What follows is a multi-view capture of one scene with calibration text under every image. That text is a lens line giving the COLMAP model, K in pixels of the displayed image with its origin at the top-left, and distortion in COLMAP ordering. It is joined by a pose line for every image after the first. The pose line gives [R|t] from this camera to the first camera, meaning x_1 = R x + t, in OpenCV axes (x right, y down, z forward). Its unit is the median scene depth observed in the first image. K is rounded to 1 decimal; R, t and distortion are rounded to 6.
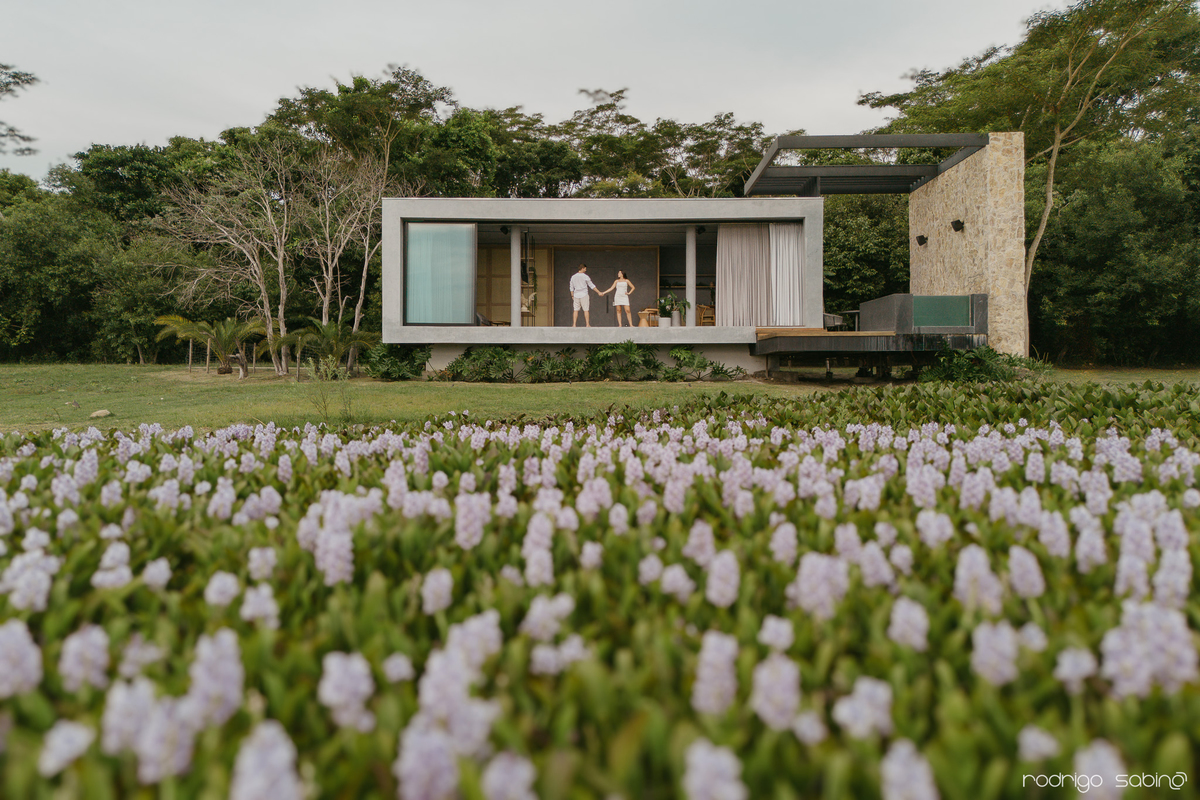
lens RADIAL K [[833.8, 0, 596.7], [0, 833.8, 357.2], [0, 0, 1]] dist [0.046676, -0.003614]
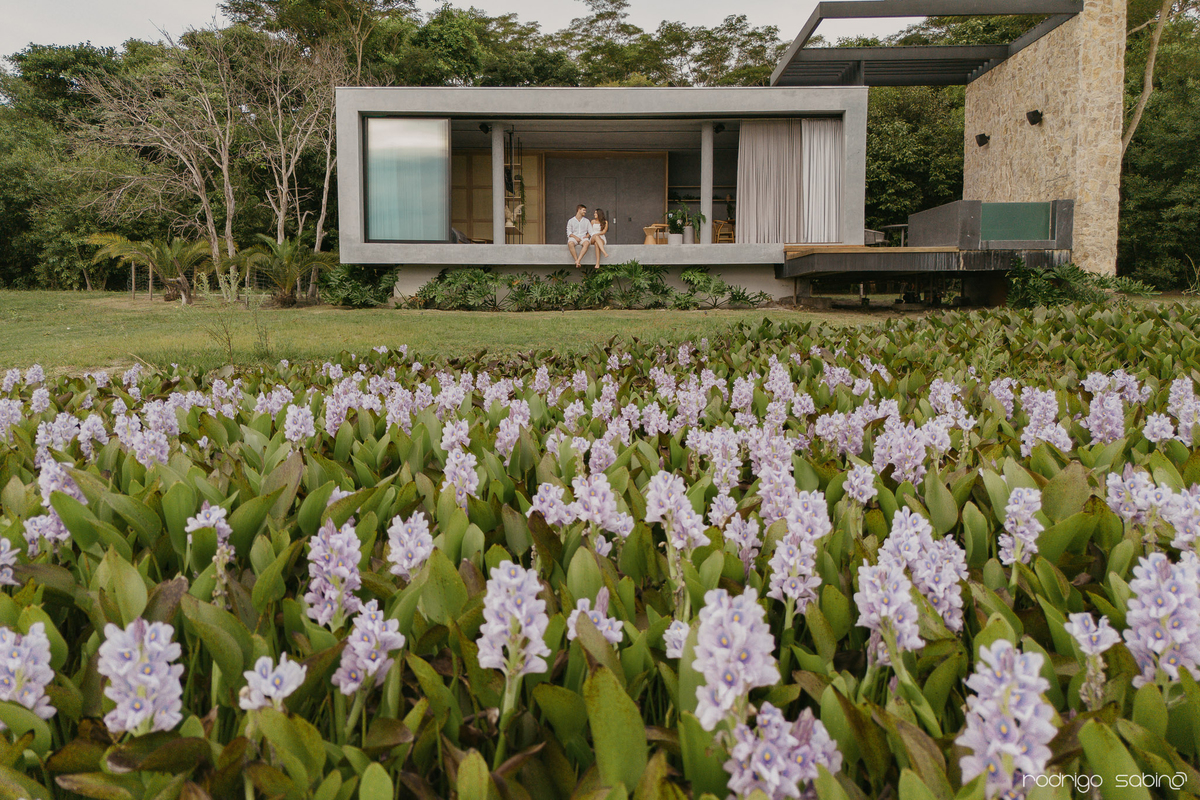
lens RADIAL K [[833.8, 0, 596.7], [0, 833.8, 357.2], [0, 0, 1]] dist [0.046676, -0.003614]
pose [[1.000000, -0.000688, -0.000116, 0.001833], [0.000696, 0.996670, 0.081544, 0.007503], [0.000060, -0.081544, 0.996670, 0.134776]]
